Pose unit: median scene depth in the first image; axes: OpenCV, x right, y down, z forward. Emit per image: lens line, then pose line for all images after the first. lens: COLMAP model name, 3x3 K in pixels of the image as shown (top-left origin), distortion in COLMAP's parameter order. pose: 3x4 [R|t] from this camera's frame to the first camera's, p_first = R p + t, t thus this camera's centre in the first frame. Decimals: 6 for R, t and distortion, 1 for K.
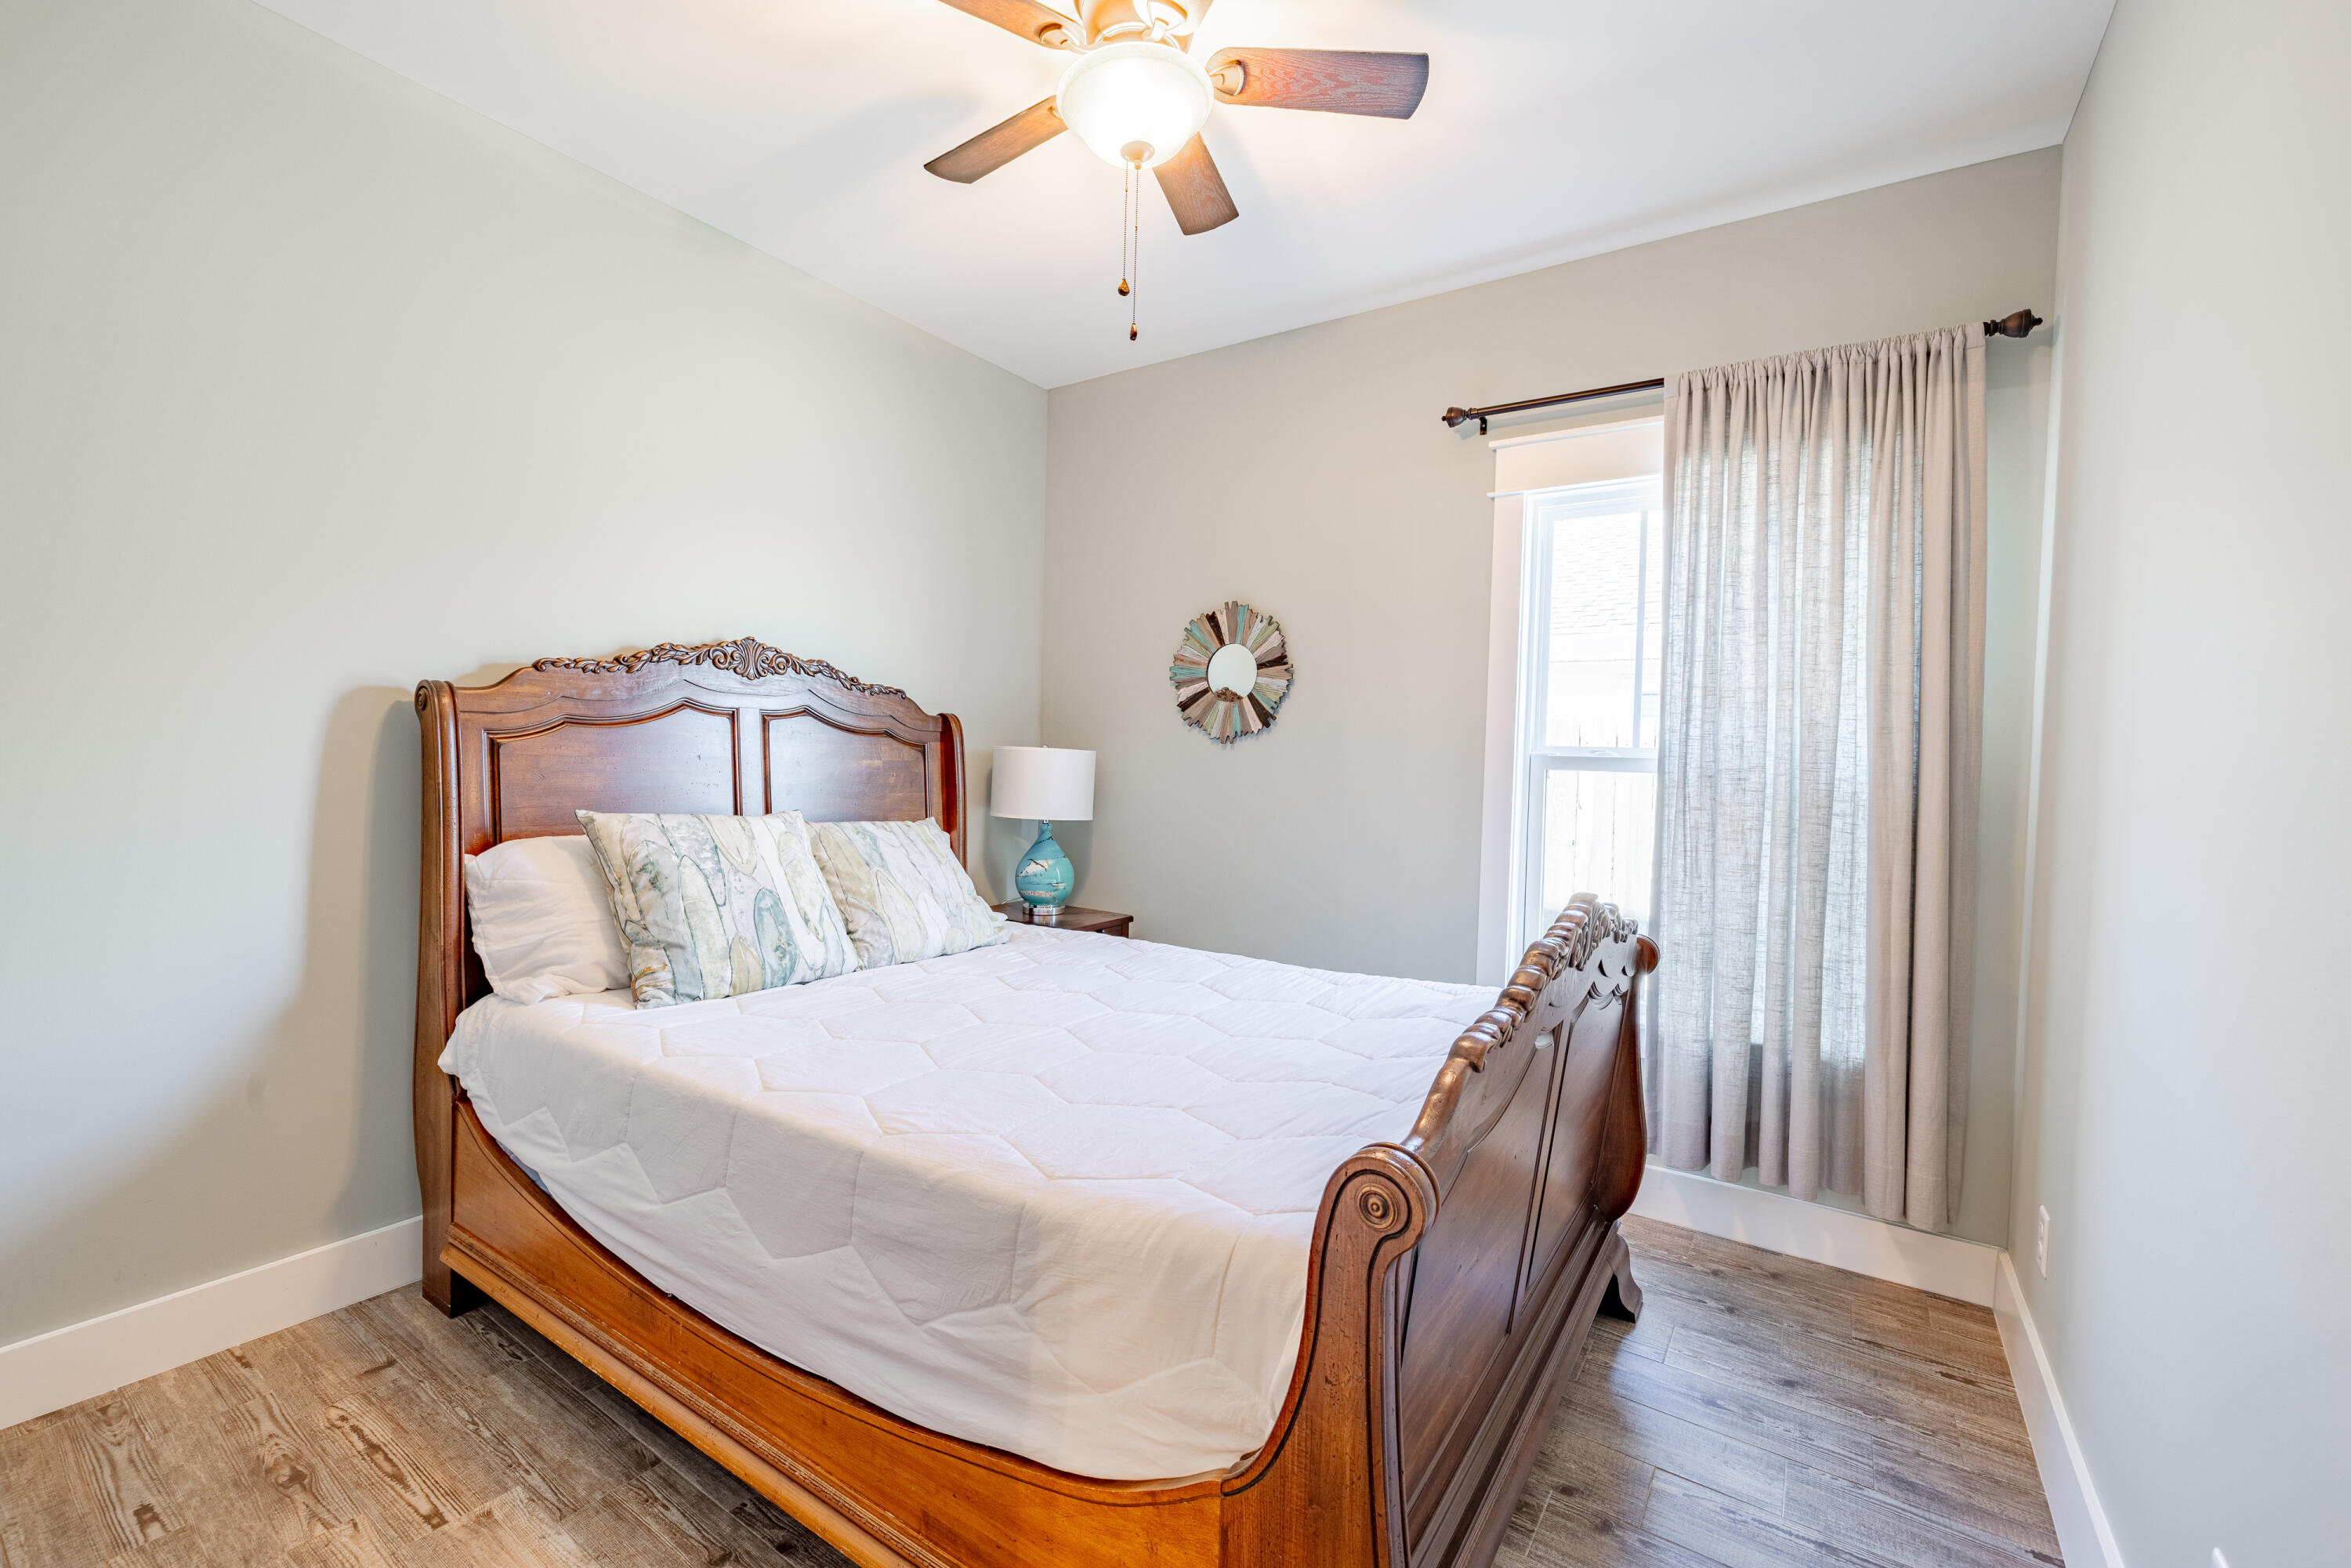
lens RADIAL K [[991.5, 0, 1175.2], [0, 991.5, 774.3], [0, 0, 1]] dist [-0.003134, 0.002497]
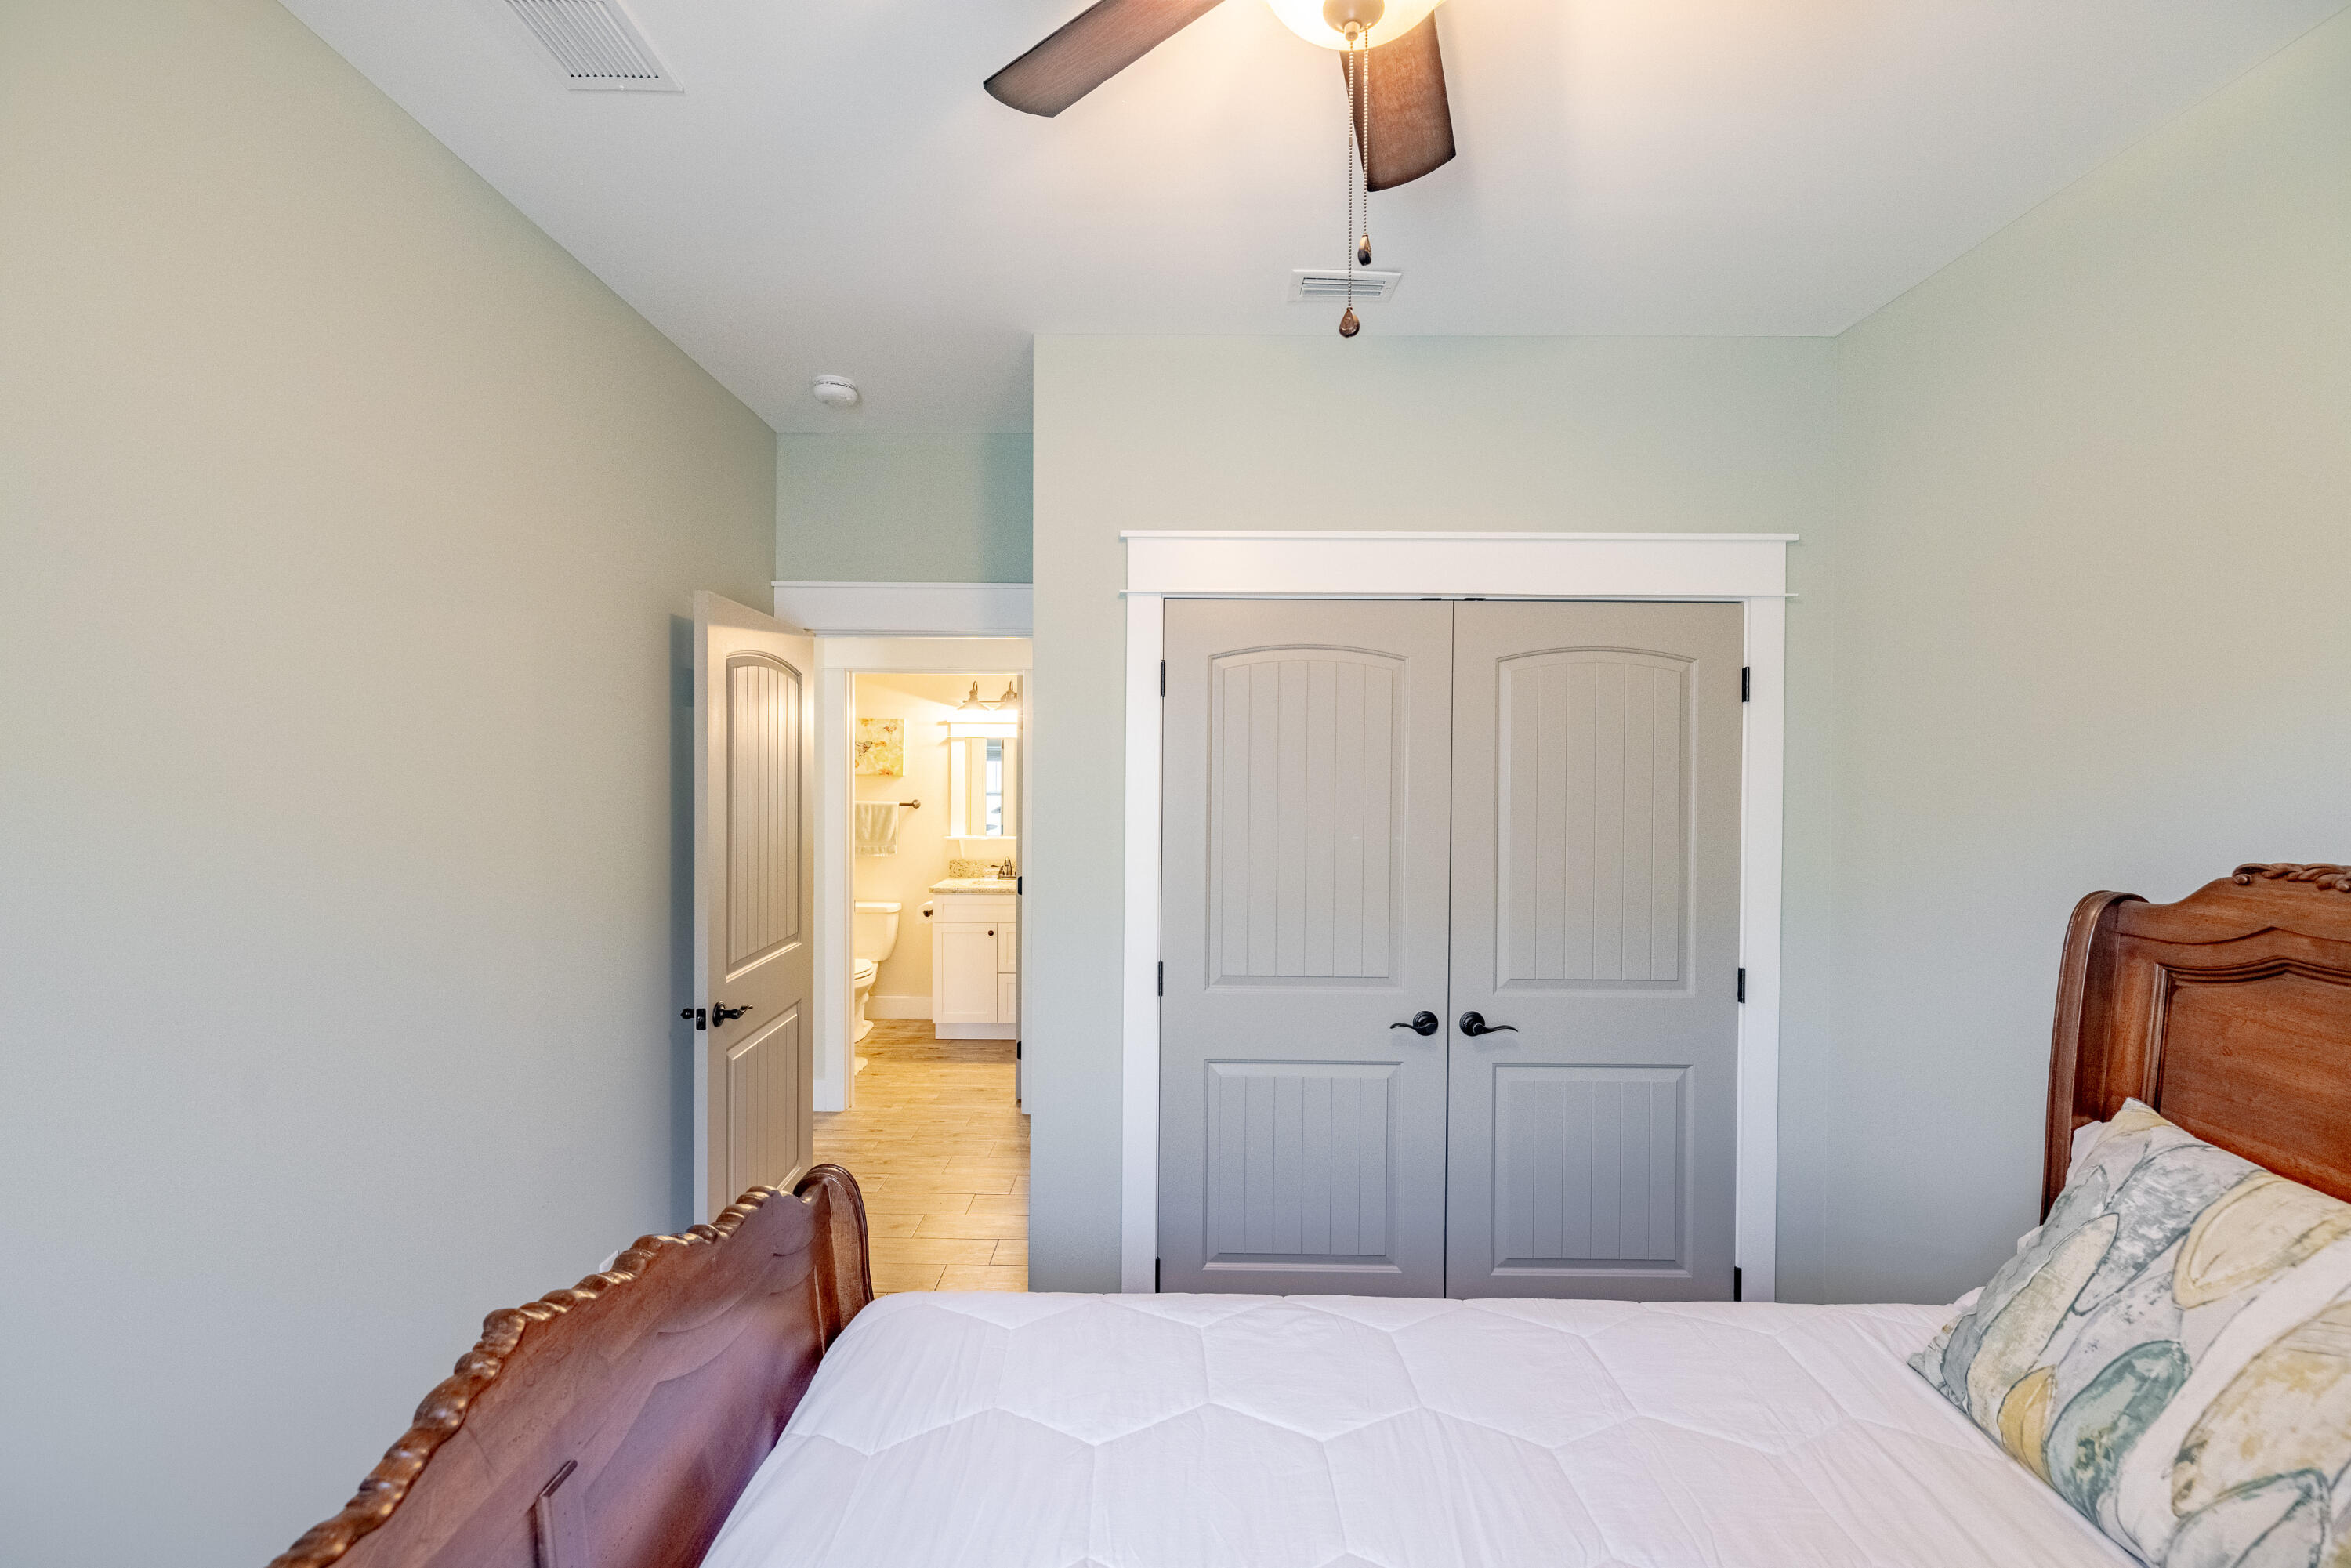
lens RADIAL K [[991.5, 0, 1177.6], [0, 991.5, 785.1], [0, 0, 1]] dist [-0.003134, 0.002497]
pose [[-0.832368, -0.022745, -0.553757, 0.277596], [-0.038187, 0.999137, 0.016360, -0.152907], [0.552907, 0.034764, -0.832517, 1.154954]]
